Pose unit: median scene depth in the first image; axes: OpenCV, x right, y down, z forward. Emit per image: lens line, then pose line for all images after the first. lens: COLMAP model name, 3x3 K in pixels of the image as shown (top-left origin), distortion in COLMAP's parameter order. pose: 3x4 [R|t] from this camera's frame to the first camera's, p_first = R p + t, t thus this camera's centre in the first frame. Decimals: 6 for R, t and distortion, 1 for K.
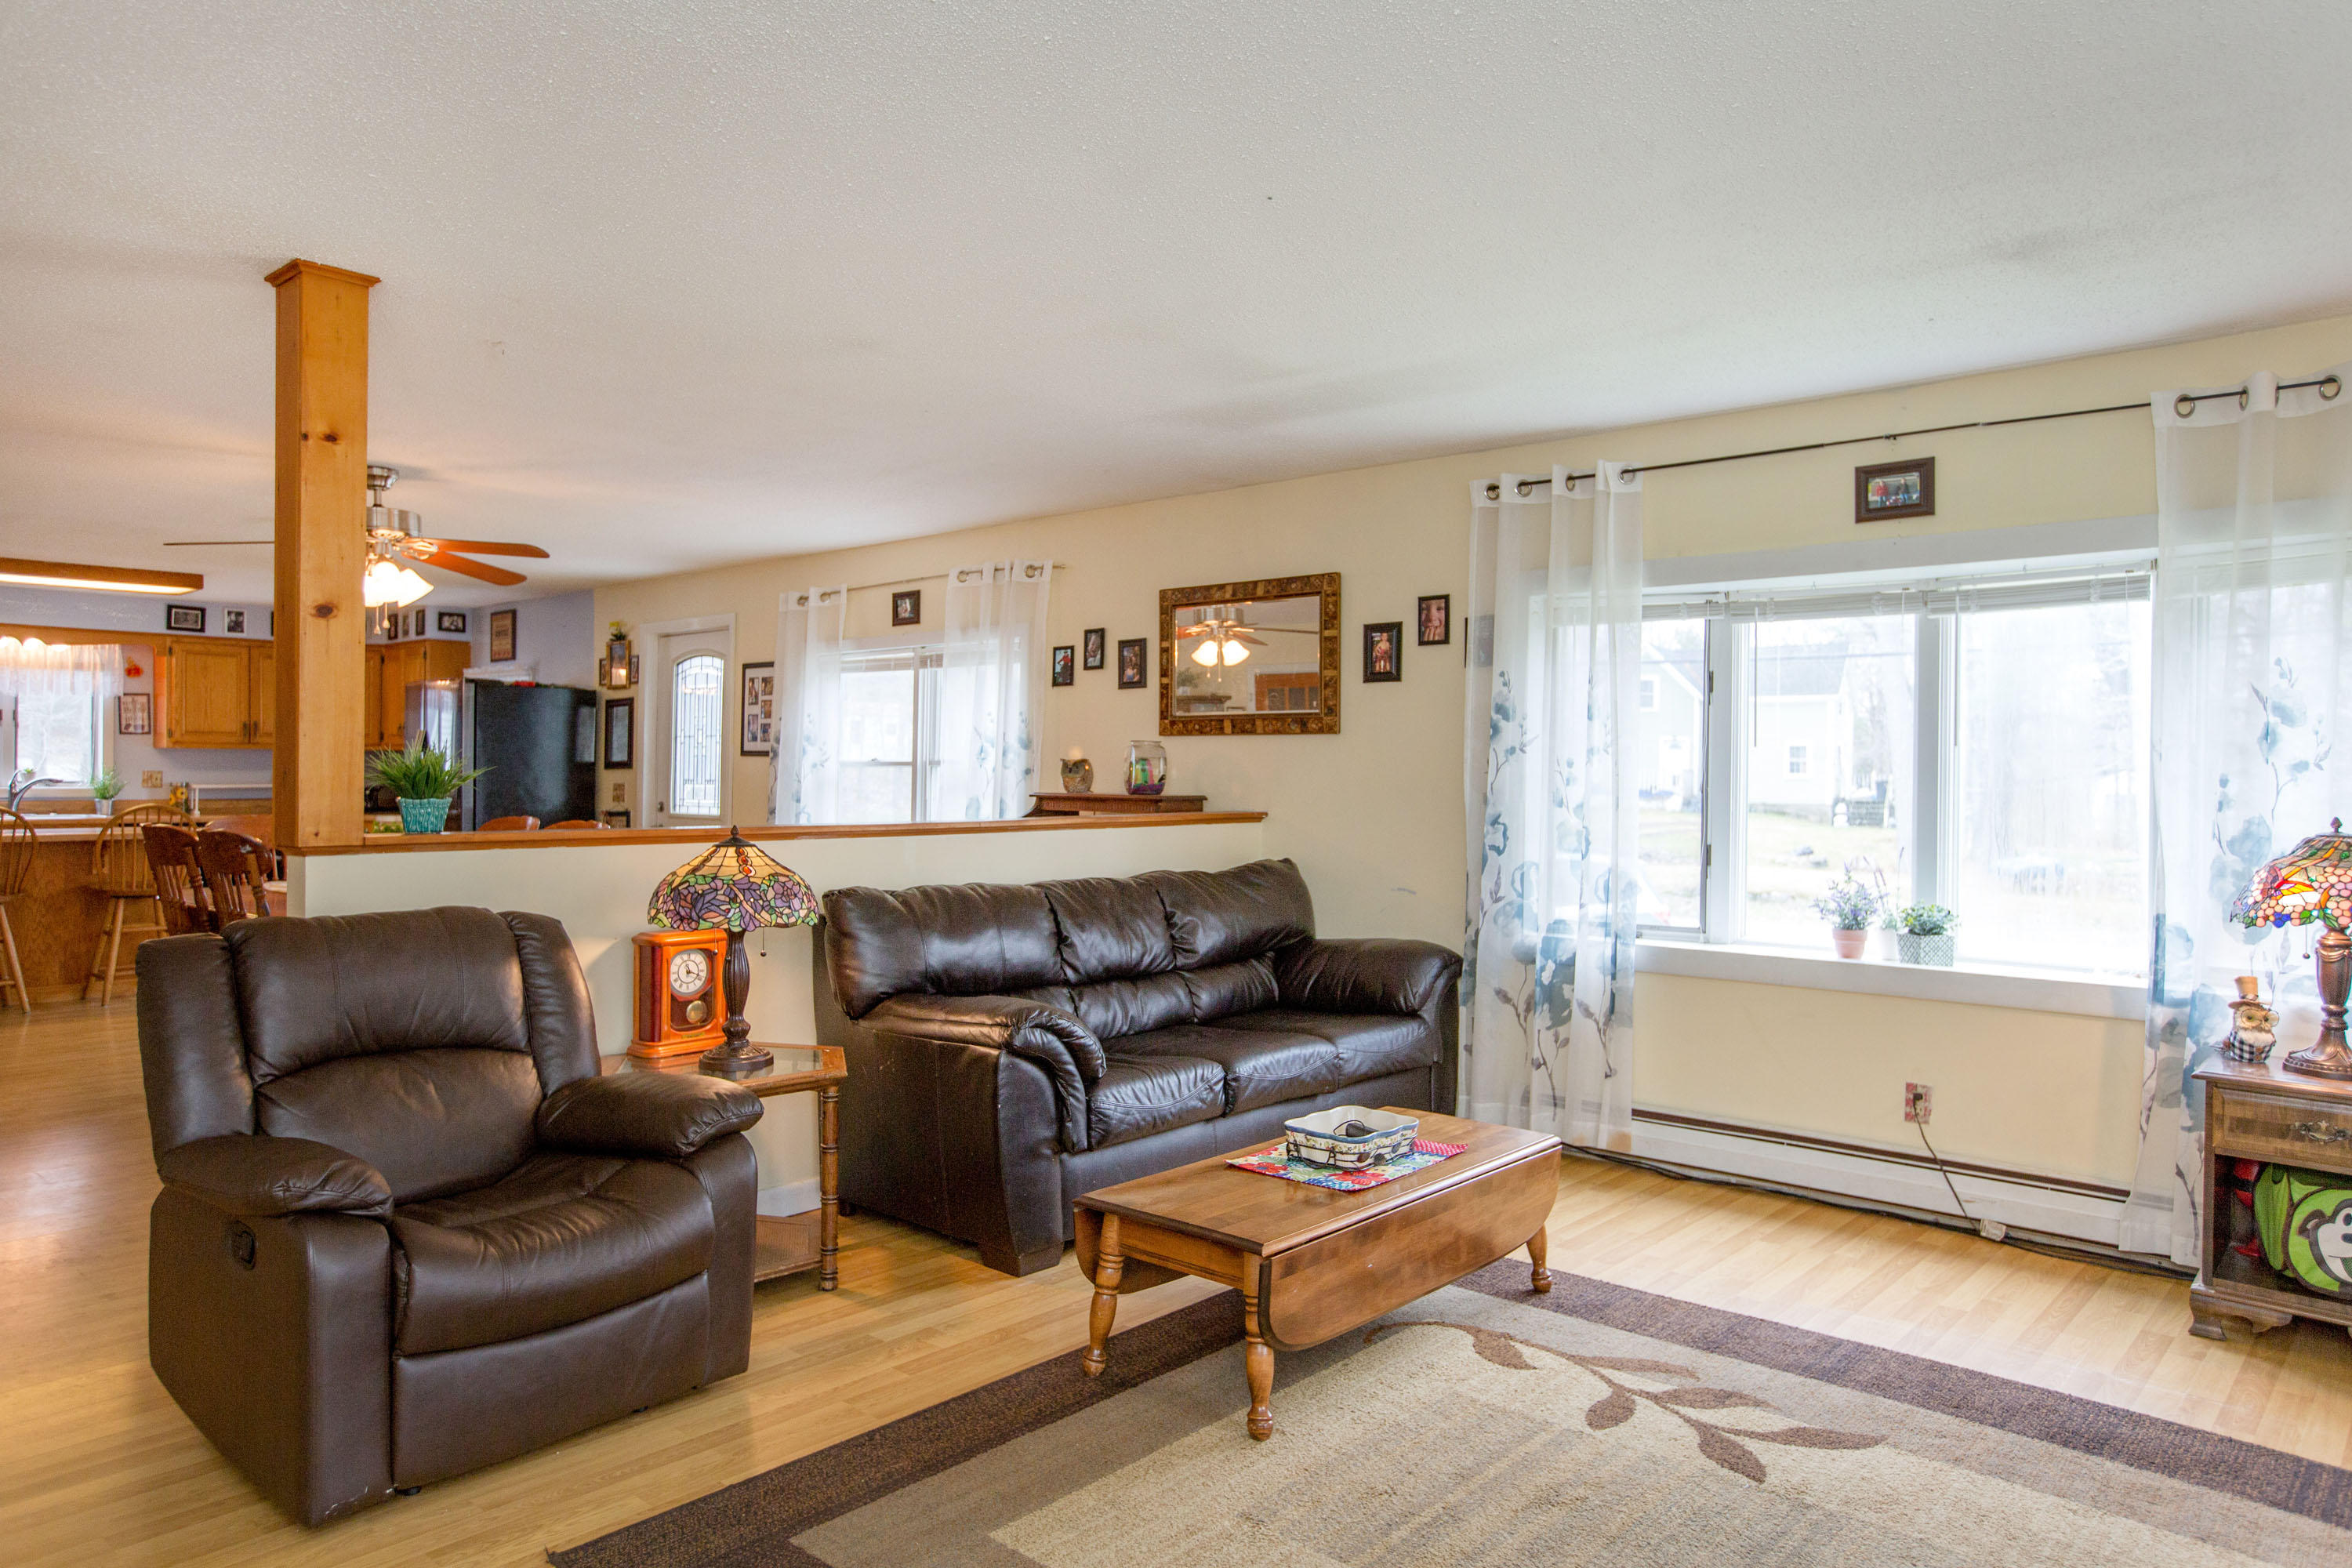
lens RADIAL K [[1499.0, 0, 1169.1], [0, 1499.0, 771.7], [0, 0, 1]] dist [-0.044037, 0.058586]
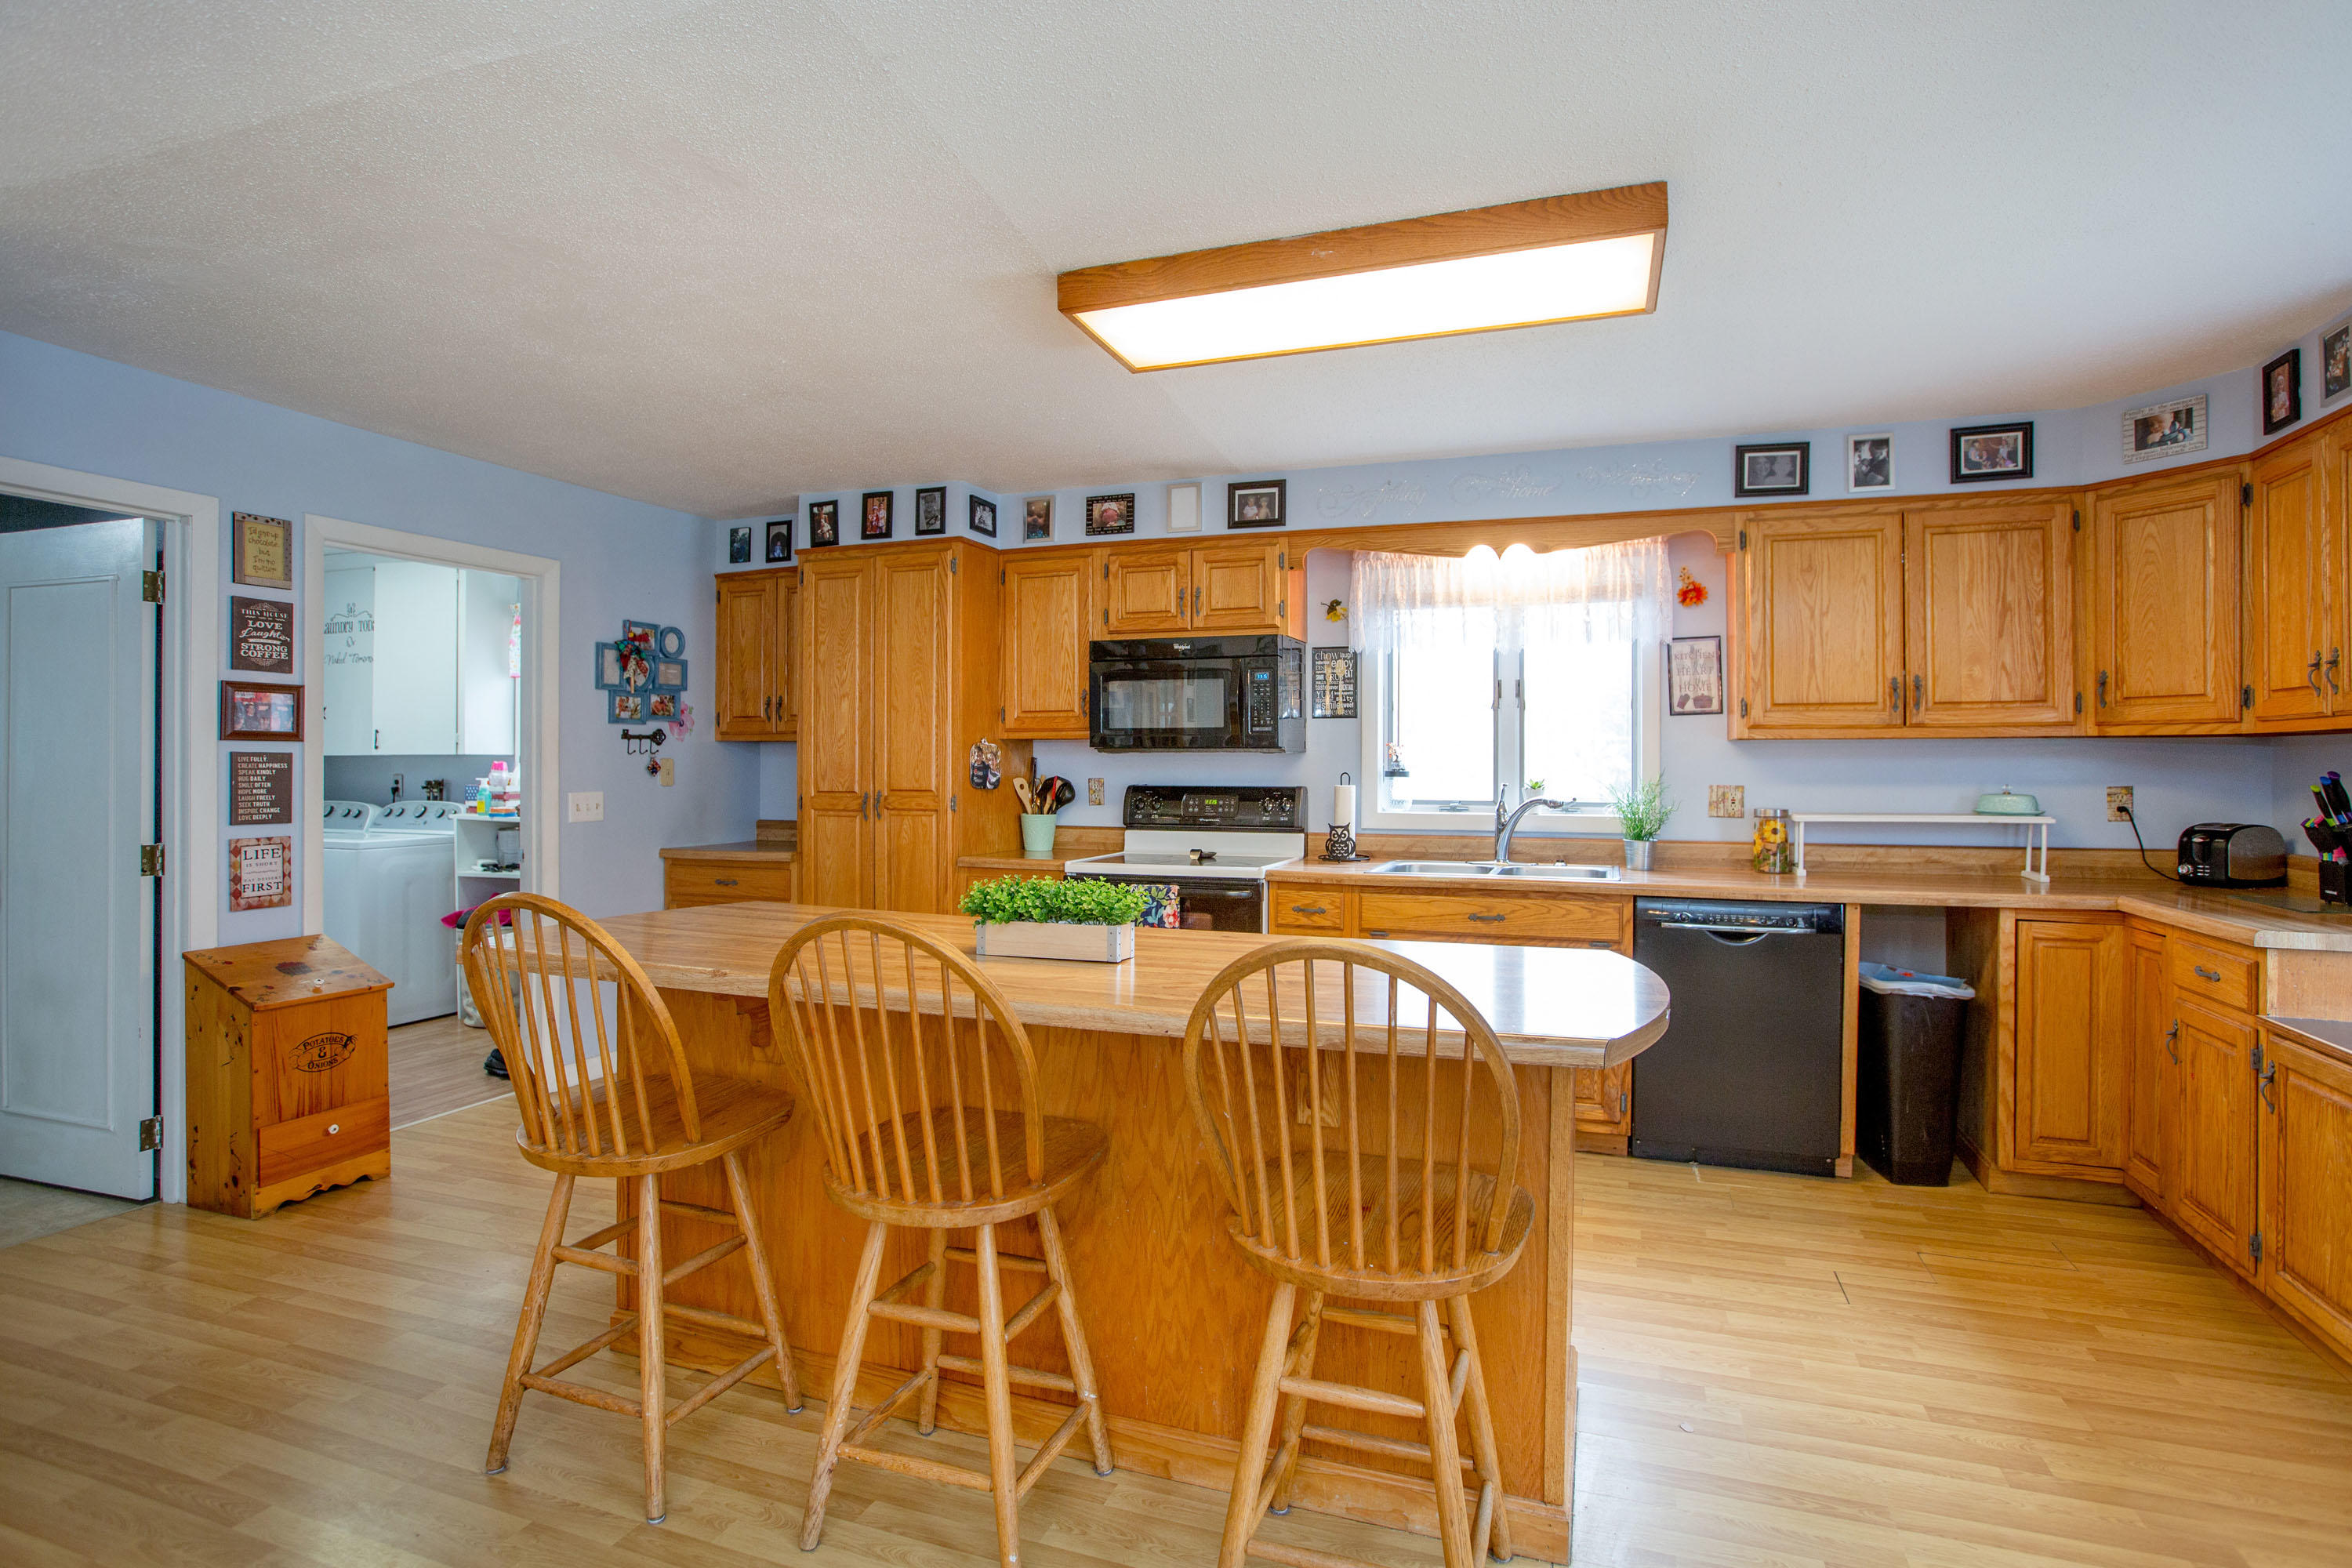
lens RADIAL K [[1168.5, 0, 1197.4], [0, 1168.5, 760.0], [0, 0, 1]] dist [-0.062716, 0.035094]
pose [[0.383845, -0.011574, -0.923325, -0.513469], [-0.000999, 0.999916, -0.012949, -0.005077], [0.923397, 0.005892, 0.383801, 0.903477]]
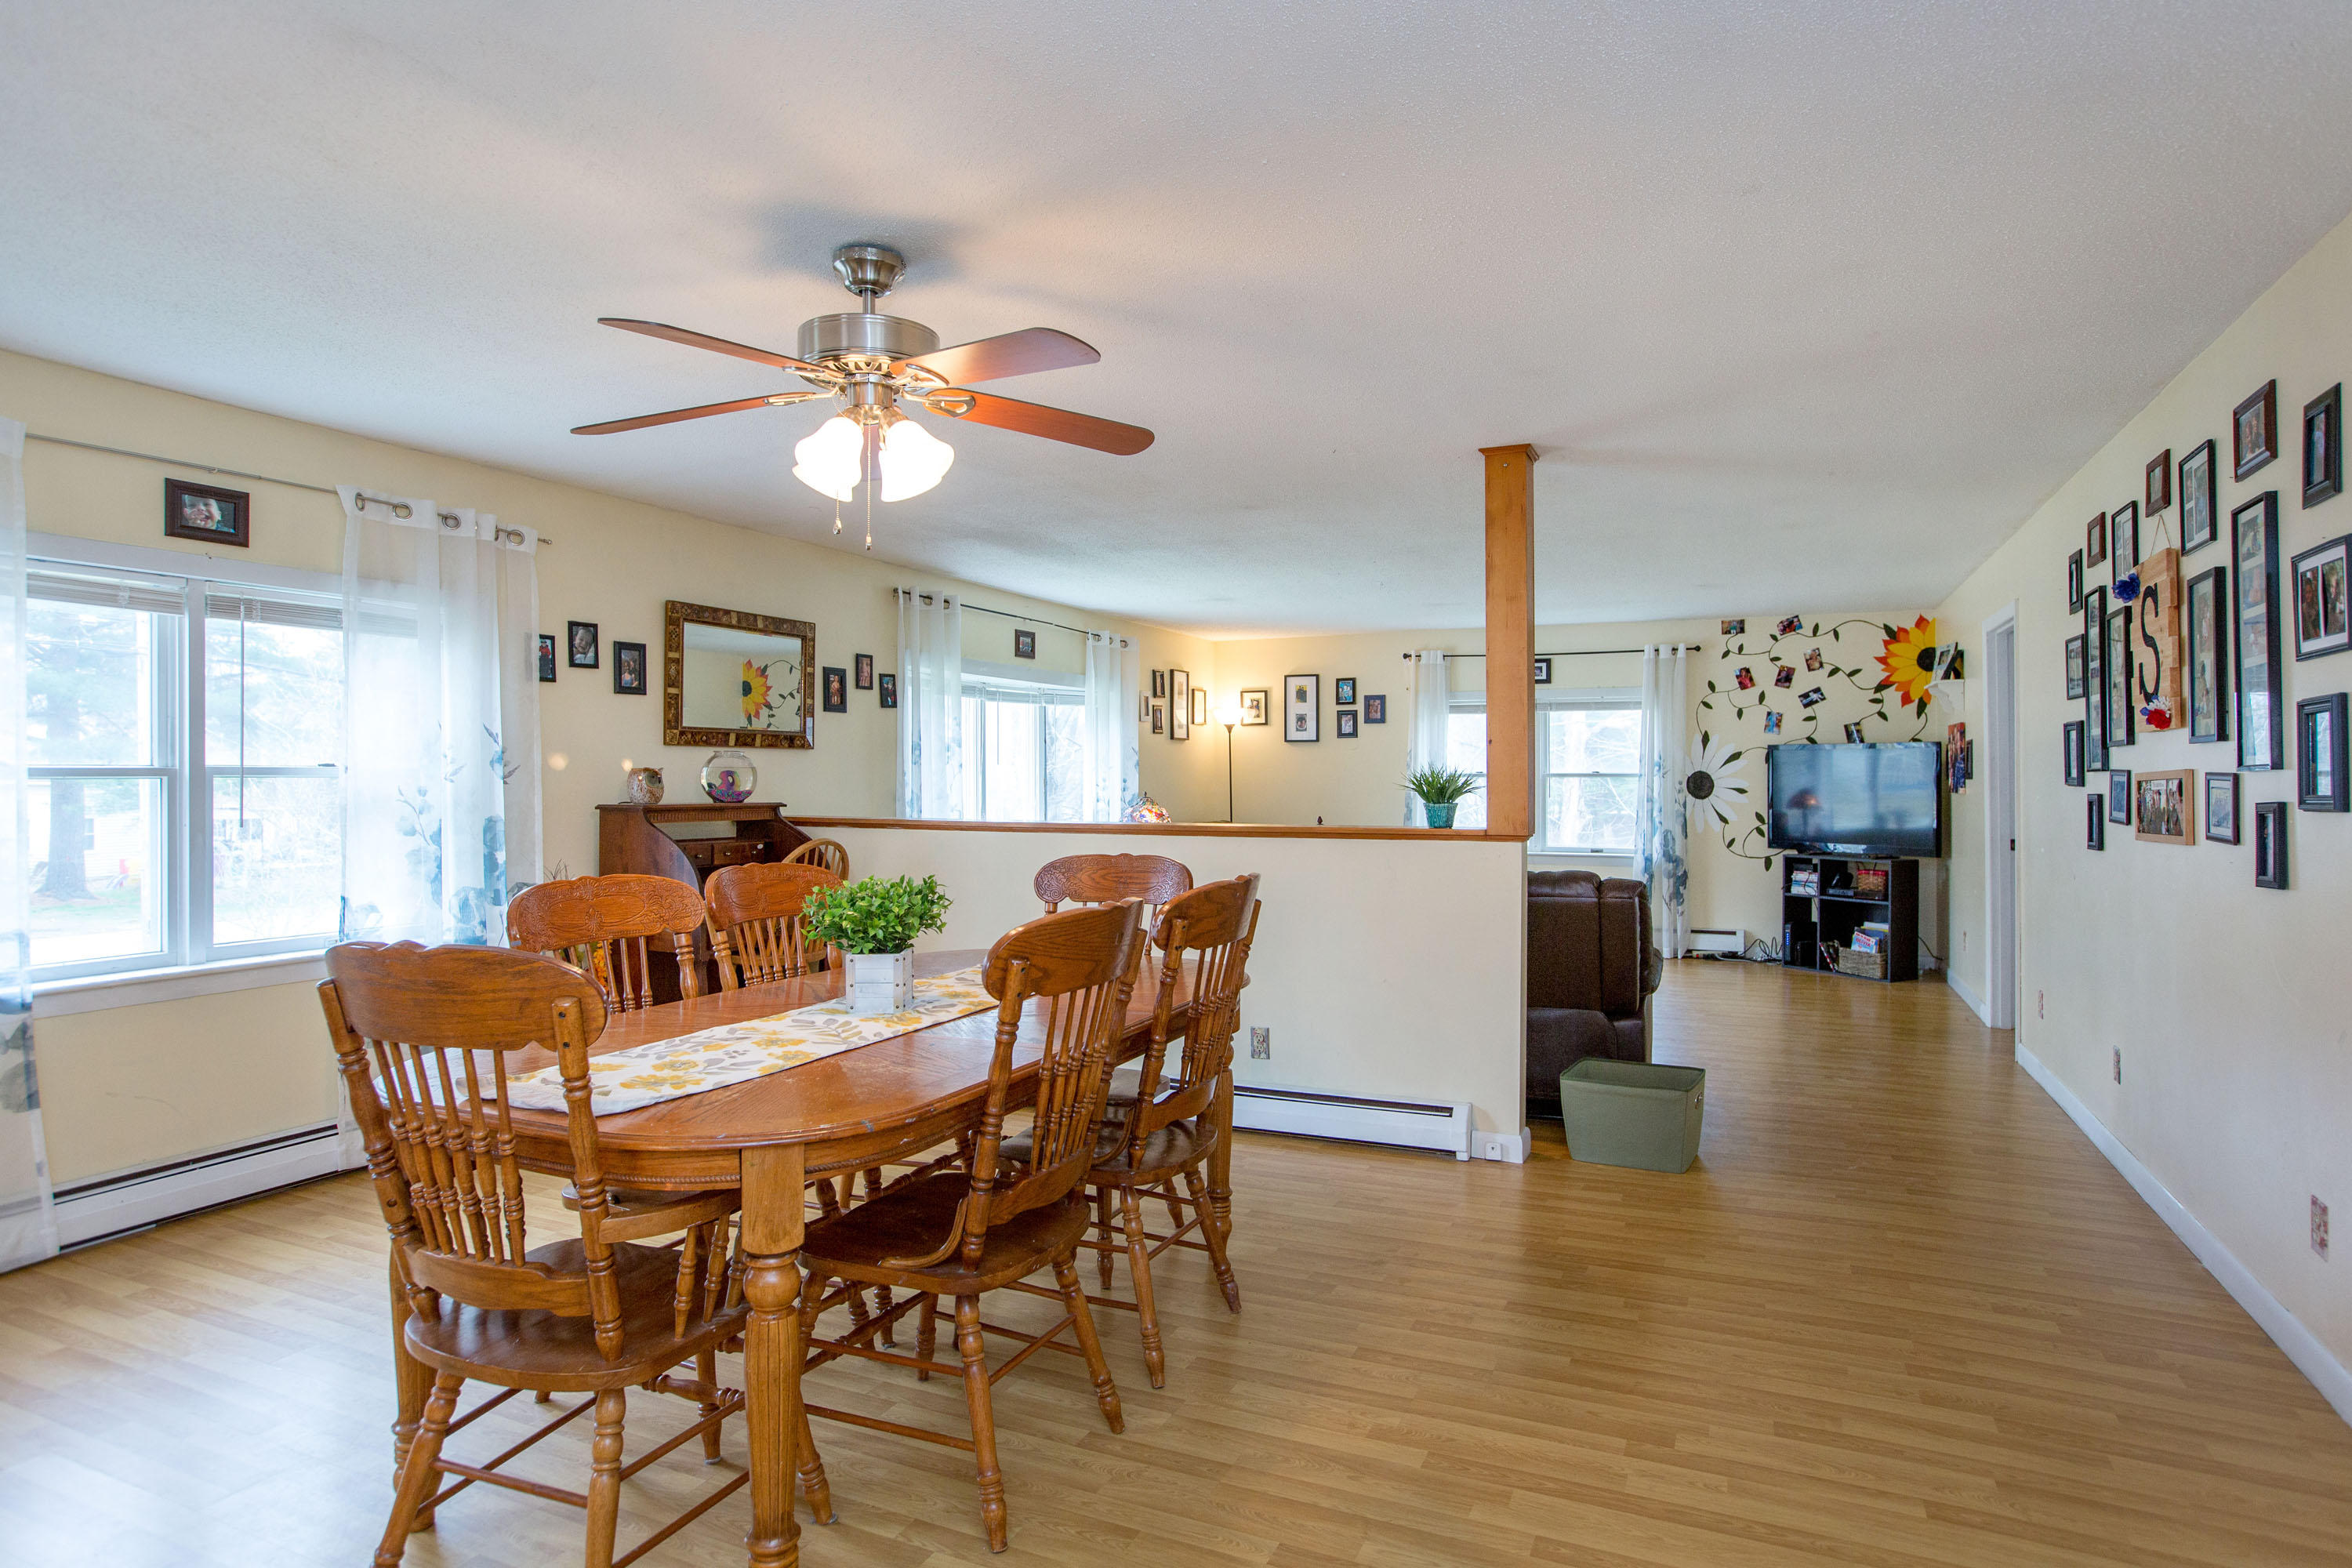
lens RADIAL K [[1298.6, 0, 1182.7], [0, 1298.6, 768.8], [0, 0, 1]] dist [-0.049707, 0.045161]
pose [[-0.302234, -0.002047, 0.953231, -0.725271], [-0.001368, 0.999998, 0.001714, -0.007823], [-0.953233, -0.000786, -0.302236, 0.724674]]
